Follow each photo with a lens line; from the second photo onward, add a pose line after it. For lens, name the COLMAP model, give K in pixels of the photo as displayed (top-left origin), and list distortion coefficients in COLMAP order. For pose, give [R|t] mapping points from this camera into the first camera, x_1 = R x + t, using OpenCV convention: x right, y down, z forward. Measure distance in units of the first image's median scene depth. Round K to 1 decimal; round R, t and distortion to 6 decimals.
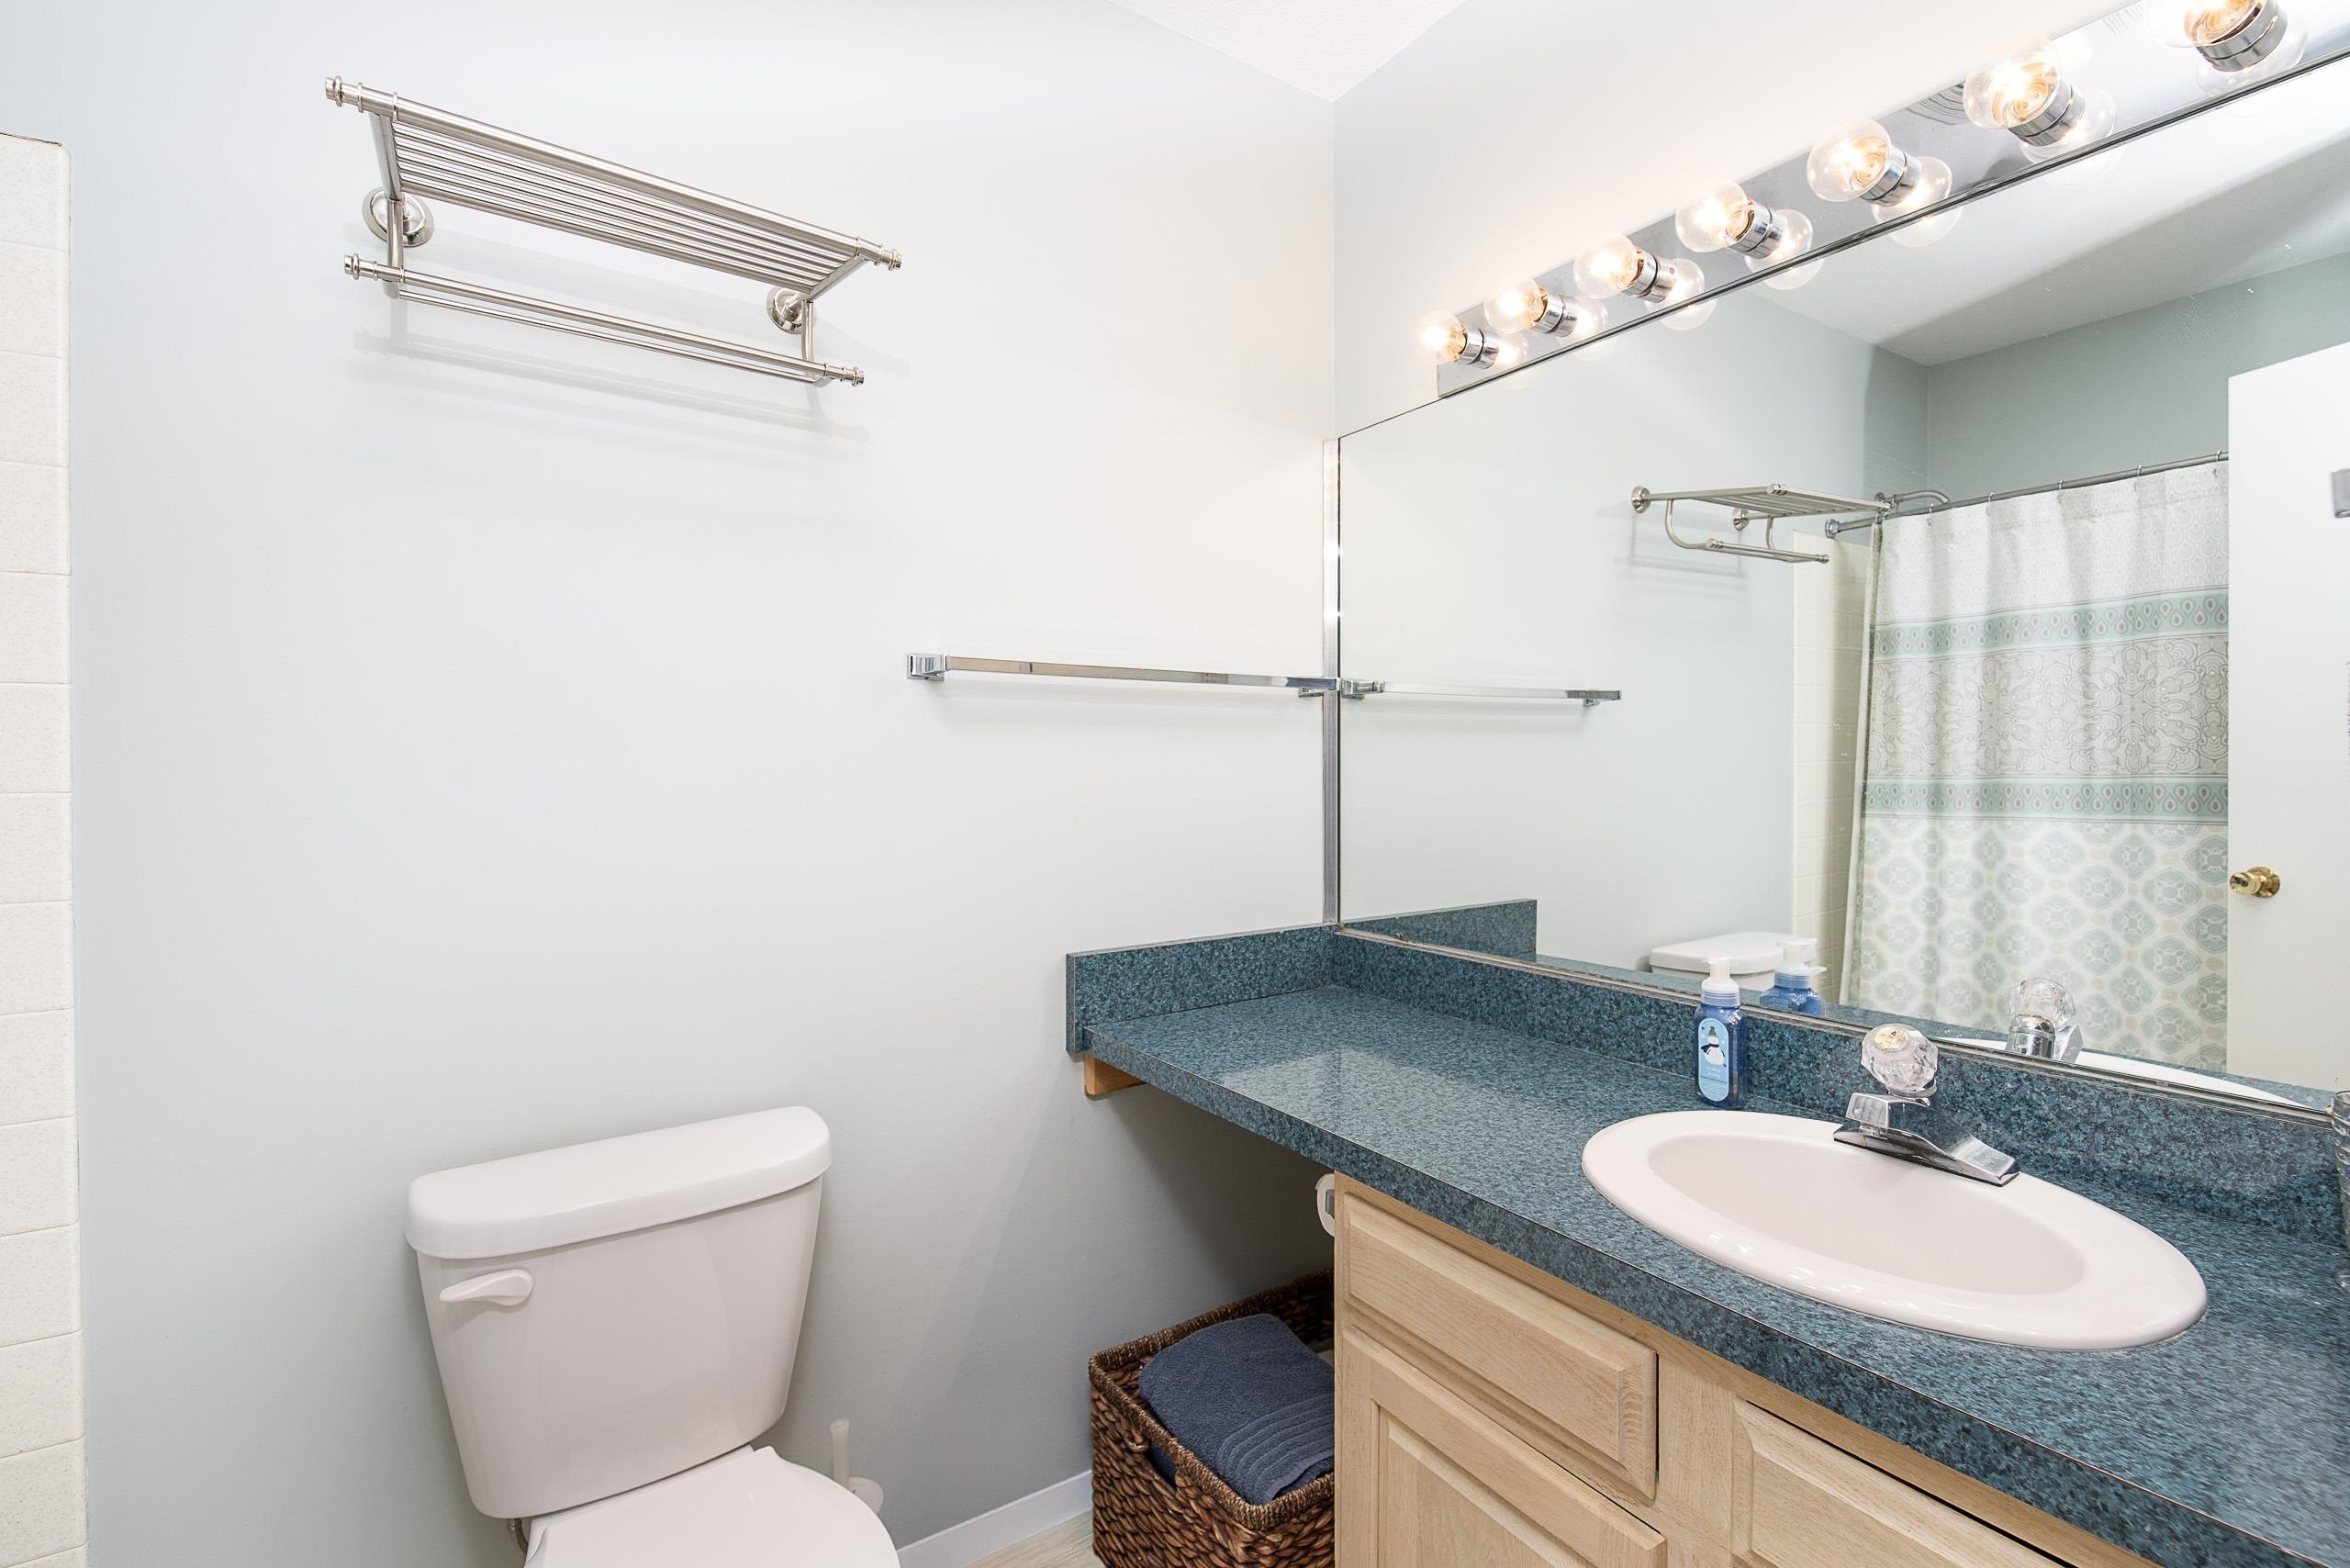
lens RADIAL K [[1029.5, 0, 1187.4], [0, 1029.5, 765.5], [0, 0, 1]] dist [0.001721, -0.000125]
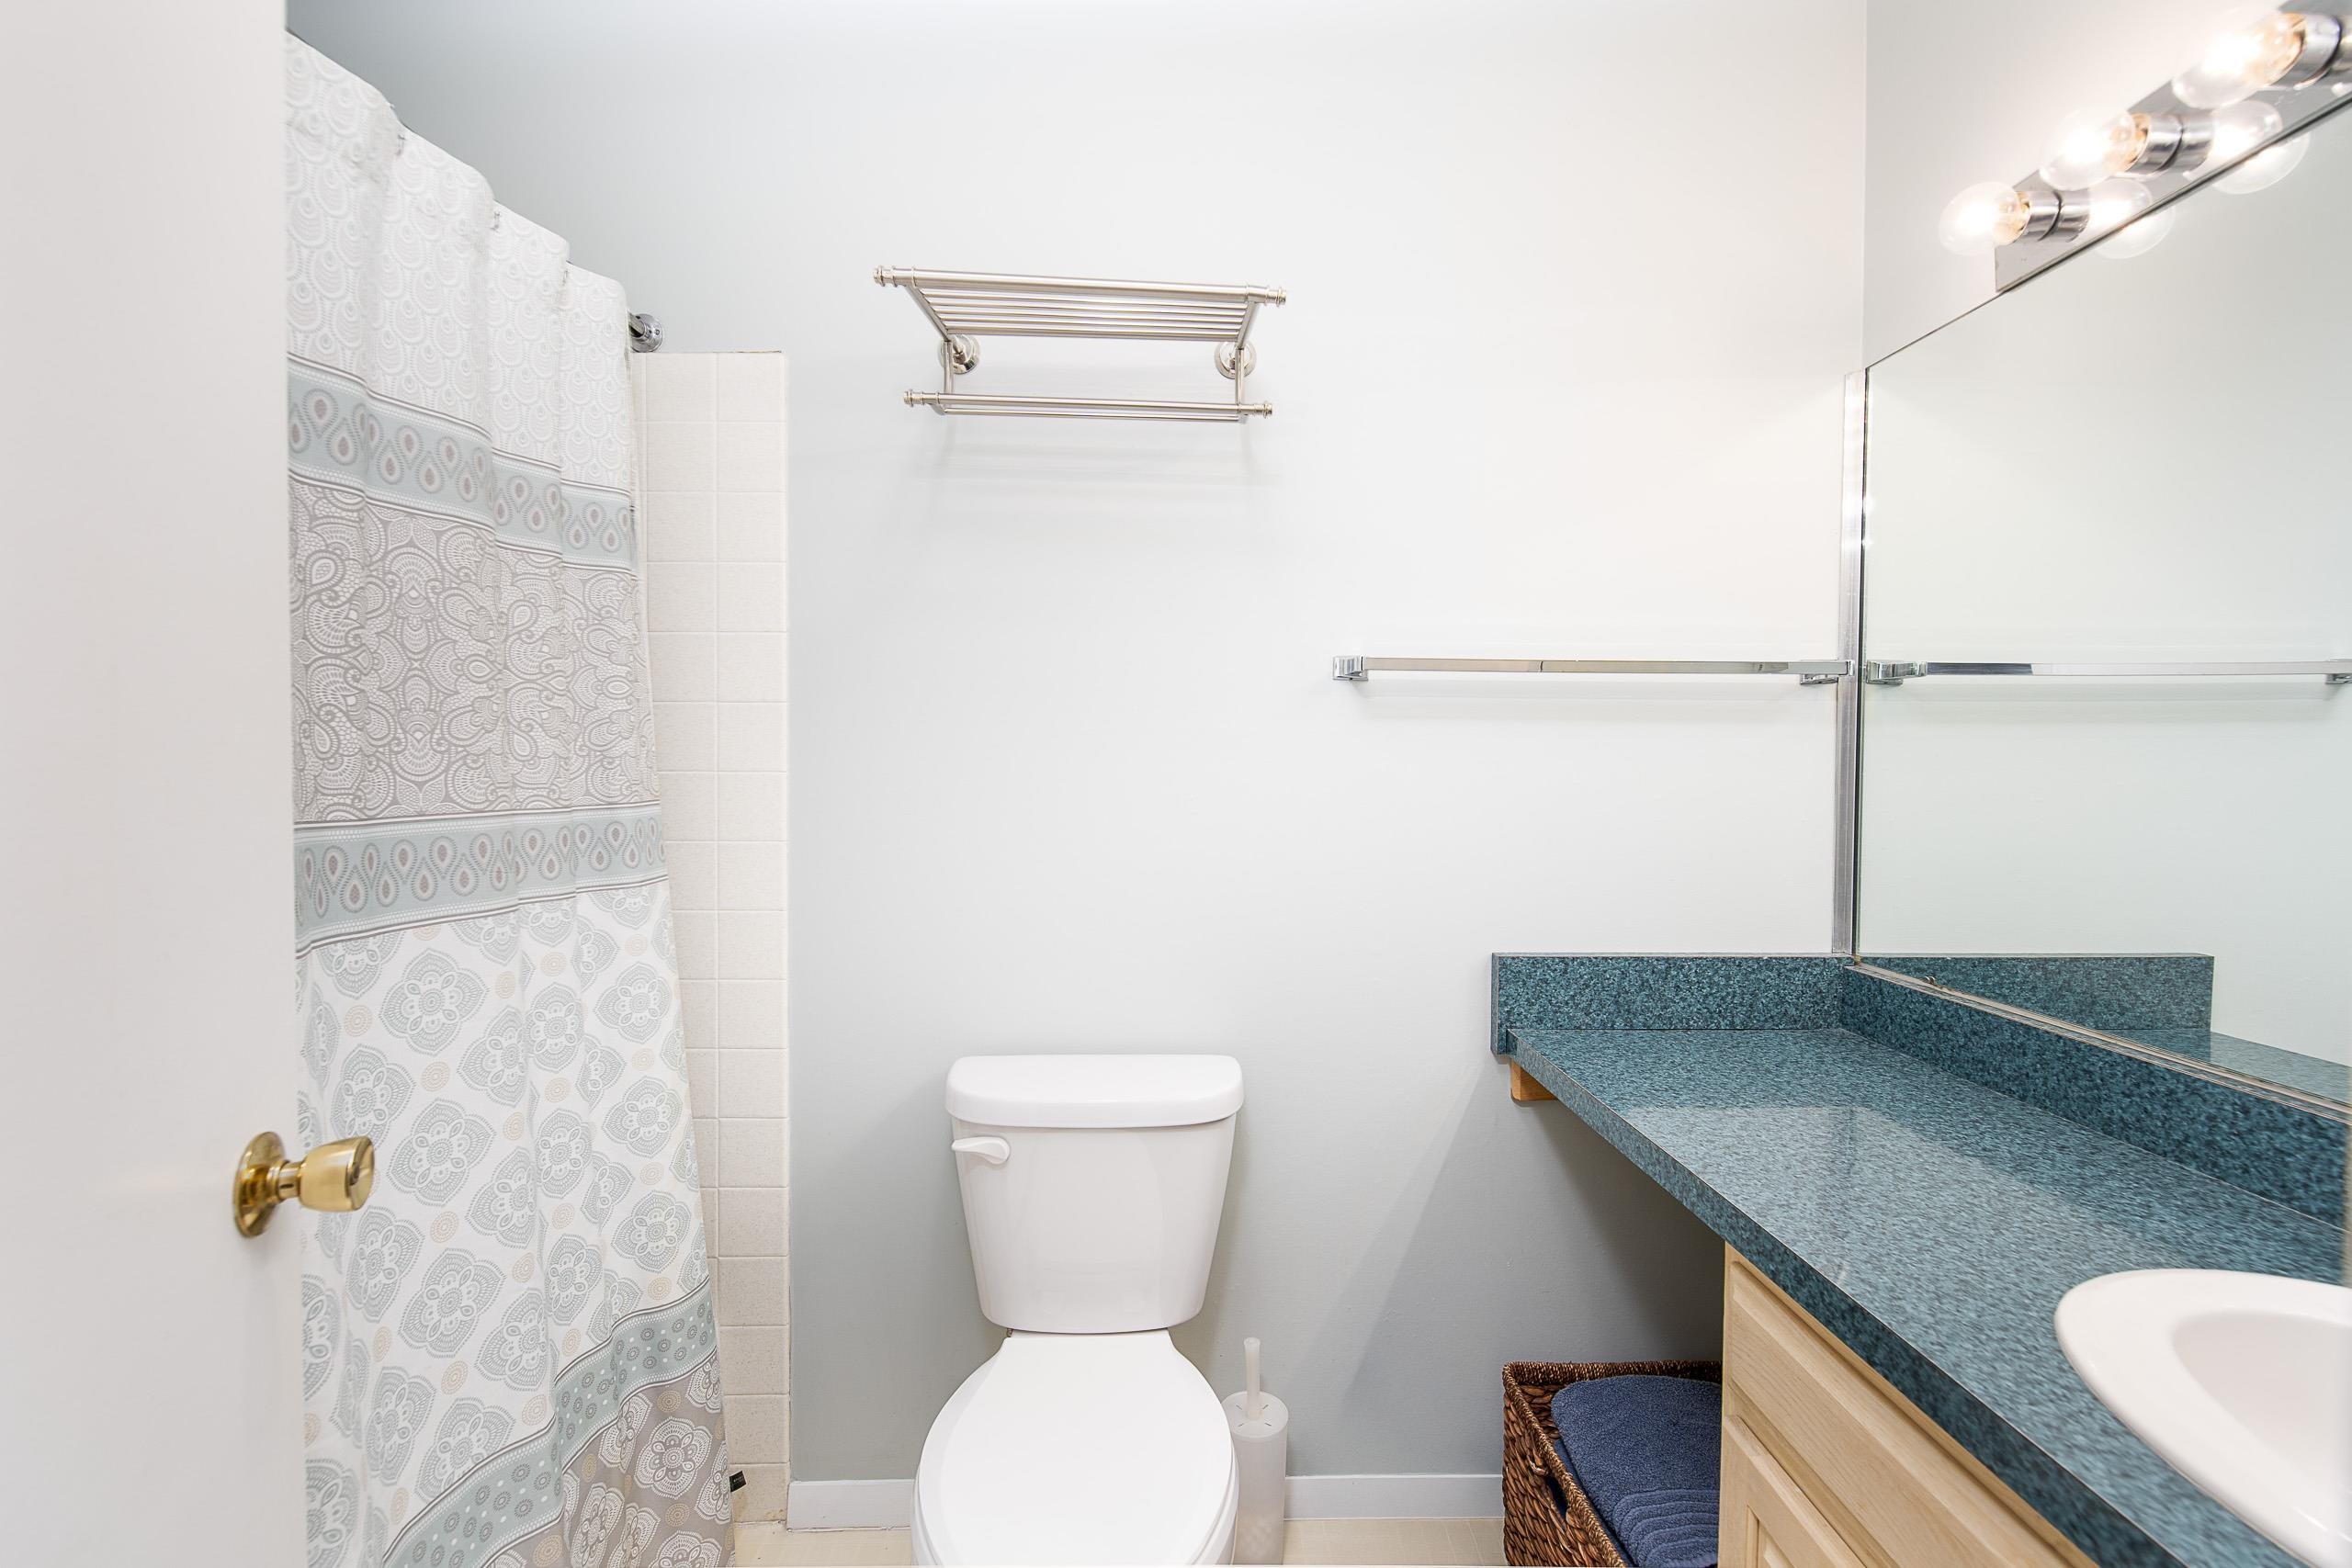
lens RADIAL K [[991.4, 0, 1179.0], [0, 991.4, 777.9], [0, 0, 1]] dist [0.009620, -0.008849]
pose [[0.840623, 0.019927, -0.541254, 0.162852], [-0.010910, 0.999743, 0.019863, -0.000980], [0.541511, -0.010792, 0.840625, 0.042685]]
